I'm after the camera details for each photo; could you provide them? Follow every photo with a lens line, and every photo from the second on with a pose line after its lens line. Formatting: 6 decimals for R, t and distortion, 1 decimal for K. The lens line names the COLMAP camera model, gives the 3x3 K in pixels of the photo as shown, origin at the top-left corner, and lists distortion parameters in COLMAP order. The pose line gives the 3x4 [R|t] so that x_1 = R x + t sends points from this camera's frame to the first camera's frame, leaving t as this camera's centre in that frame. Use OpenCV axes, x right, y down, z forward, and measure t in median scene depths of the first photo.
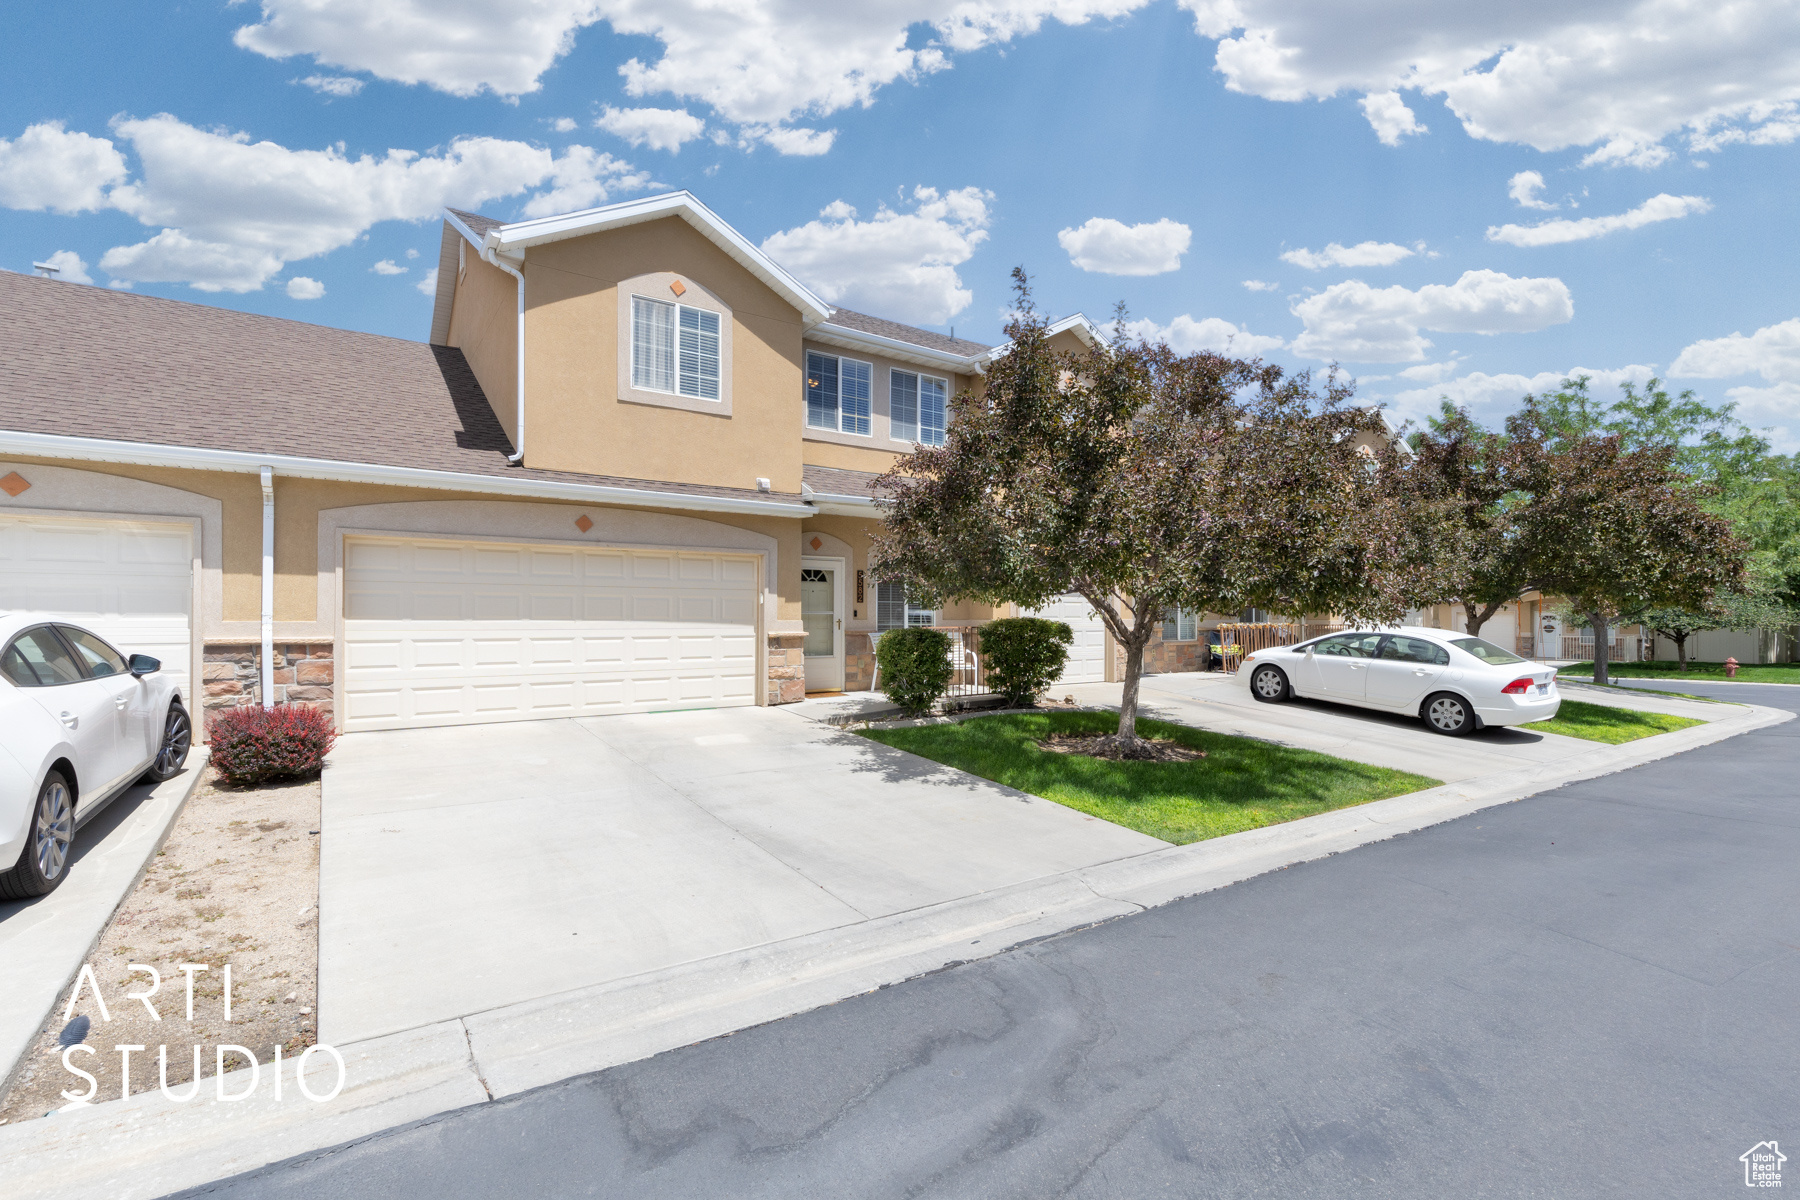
lens RADIAL K [[831.0, 0, 898.3], [0, 831.0, 620.3], [0, 0, 1]] dist [0.018438, 0.000093]
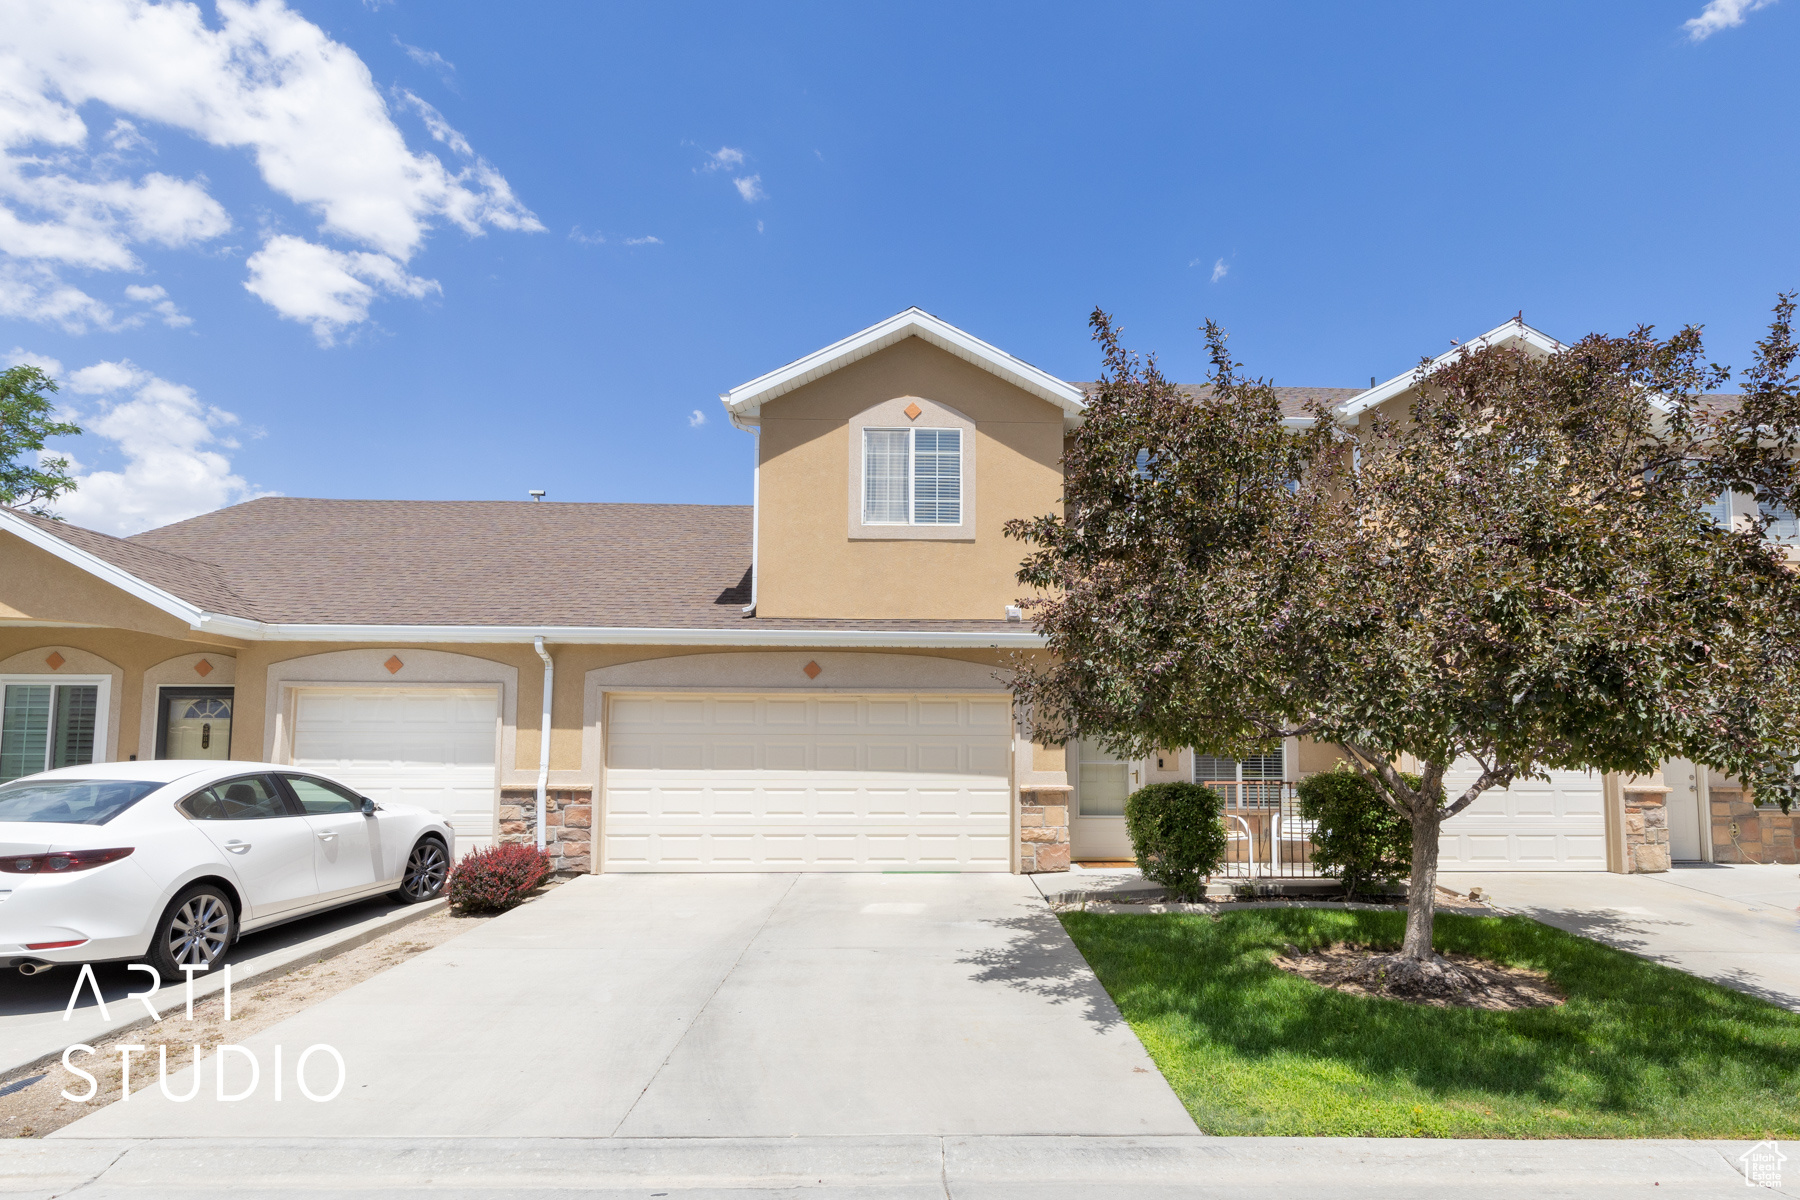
lens RADIAL K [[957.2, 0, 926.7], [0, 957.2, 696.4], [0, 0, 1]] dist [0.015571, -0.000638]
pose [[0.841093, -0.035658, -0.539714, 0.341919], [-0.004958, 0.997274, -0.073615, -0.004640], [0.540868, 0.064593, 0.838623, 0.149569]]
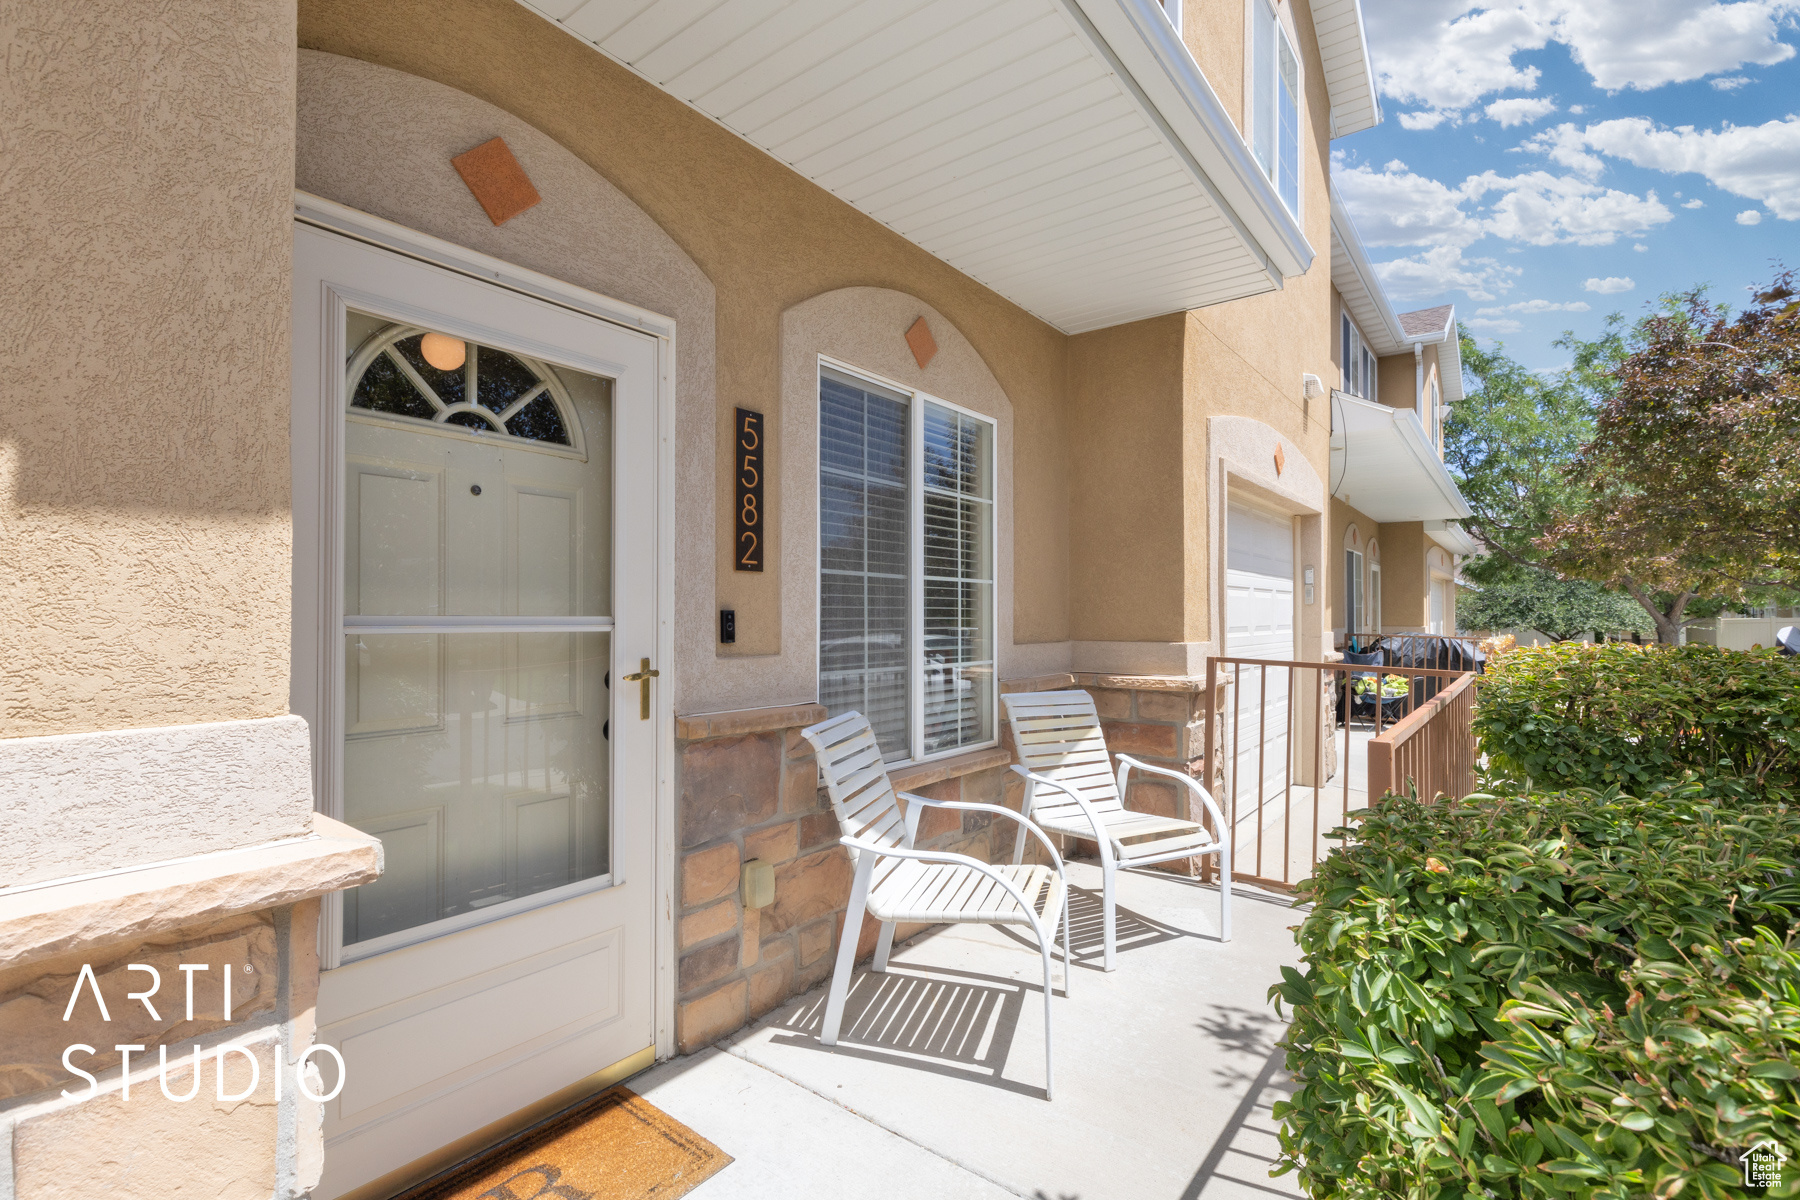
lens RADIAL K [[831.0, 0, 898.3], [0, 831.0, 620.3], [0, 0, 1]] dist [0.018438, 0.000093]
pose [[0.950945, -0.000766, 0.309361, -0.098535], [0.000591, 1.000000, 0.000660, -0.013018], [-0.309361, -0.000445, 0.950945, 1.076810]]
